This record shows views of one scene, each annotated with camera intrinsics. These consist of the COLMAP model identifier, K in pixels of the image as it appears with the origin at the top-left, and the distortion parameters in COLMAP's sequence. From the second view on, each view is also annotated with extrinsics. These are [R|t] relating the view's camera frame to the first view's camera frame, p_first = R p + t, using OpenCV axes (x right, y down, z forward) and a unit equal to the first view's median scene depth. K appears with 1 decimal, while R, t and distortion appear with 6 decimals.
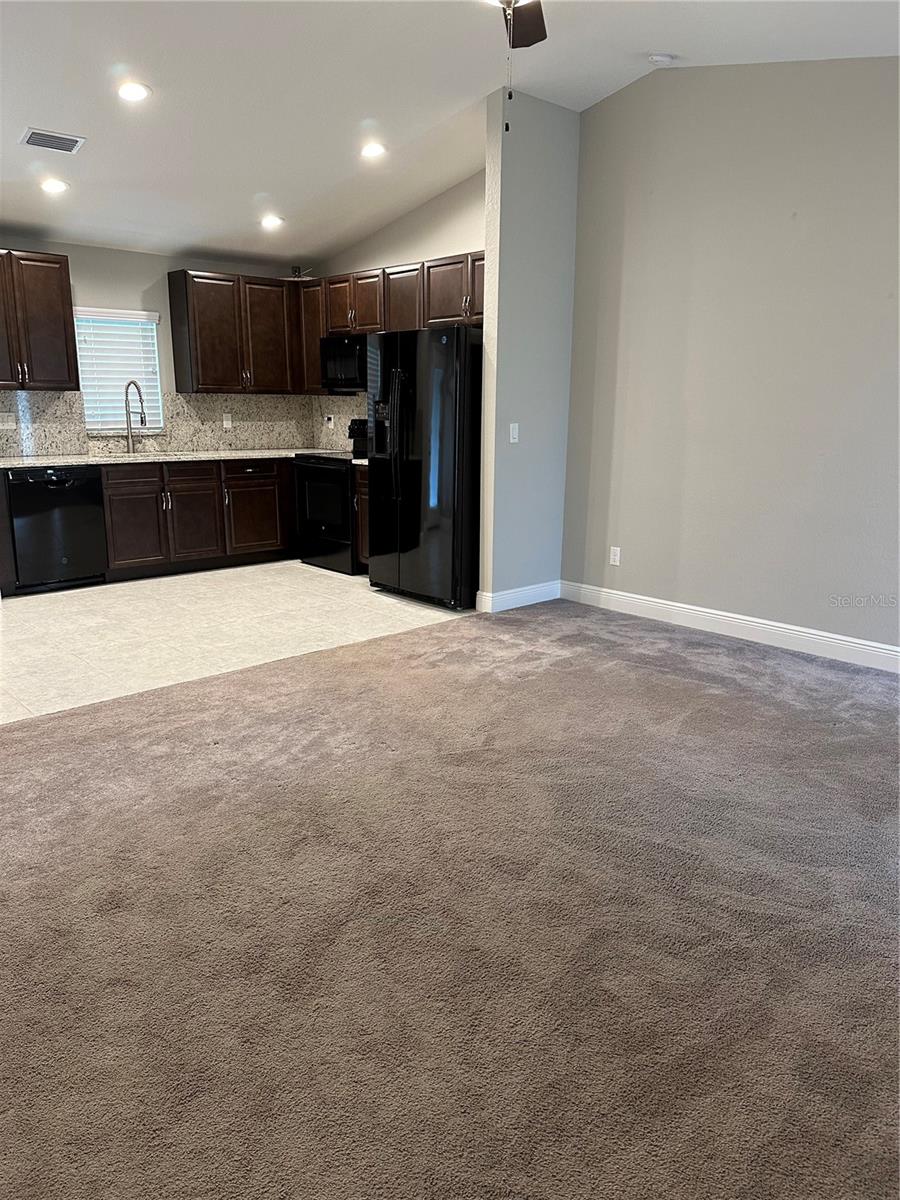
lens RADIAL K [[835.0, 0, 446.4], [0, 835.0, 600.8], [0, 0, 1]] dist [0.078072, -0.085622]
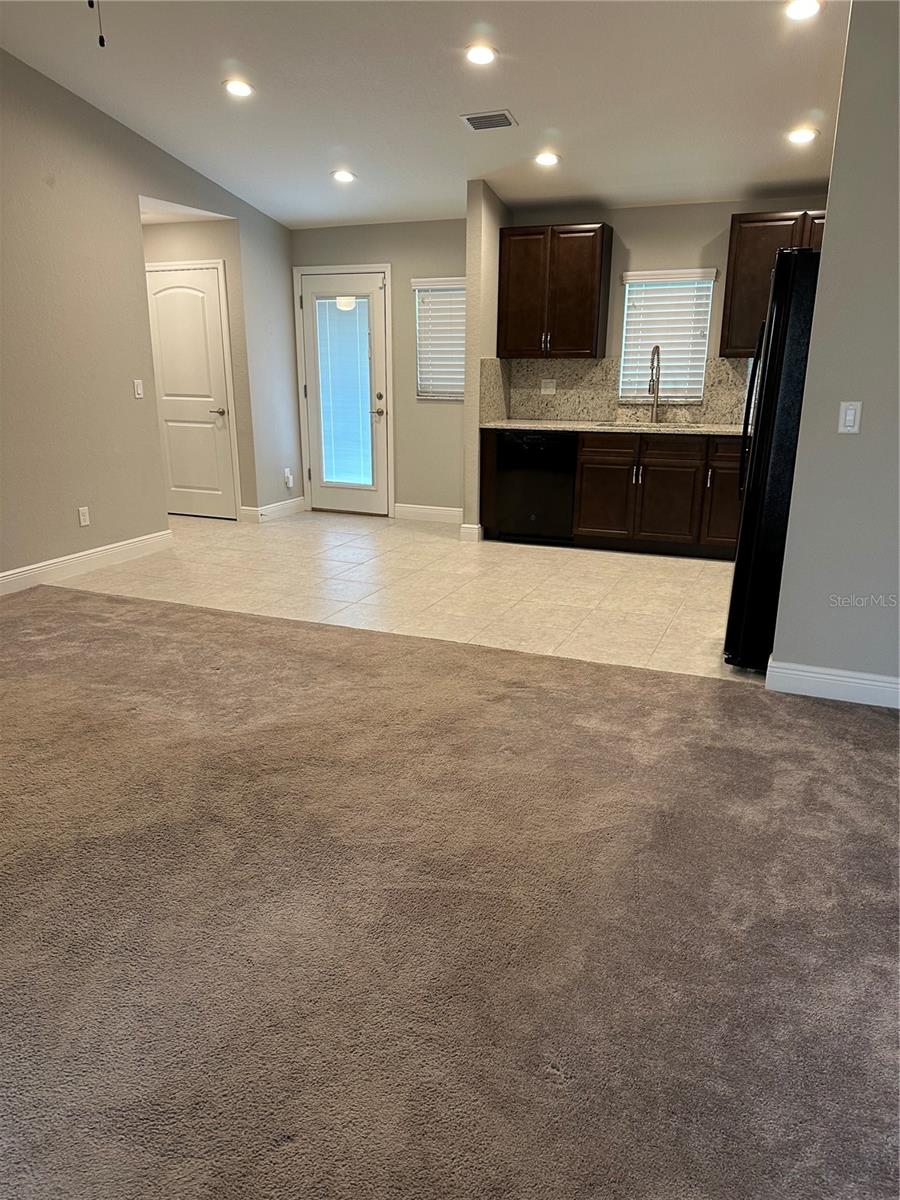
lens RADIAL K [[835.0, 0, 446.4], [0, 835.0, 600.8], [0, 0, 1]] dist [0.078072, -0.085622]
pose [[0.409594, 0.245392, -0.878644, 0.420443], [-0.214020, 0.962111, 0.168934, -0.090049], [0.886808, 0.118853, 0.446594, 0.382712]]
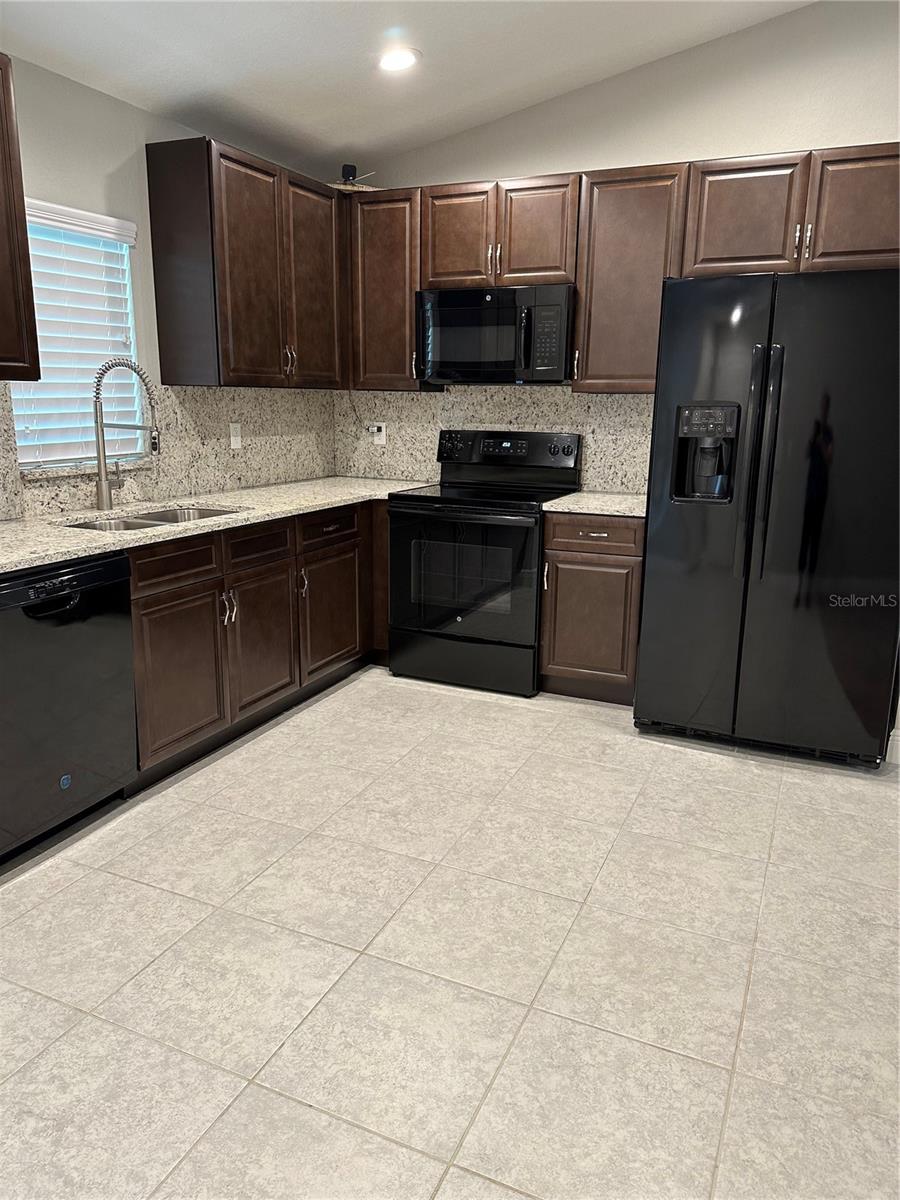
lens RADIAL K [[835.0, 0, 446.4], [0, 835.0, 600.8], [0, 0, 1]] dist [0.078072, -0.085622]
pose [[0.920997, -0.088852, 0.379303, -0.379348], [0.085433, 0.996008, 0.025872, -0.117196], [-0.380088, 0.008577, 0.924911, 0.471356]]
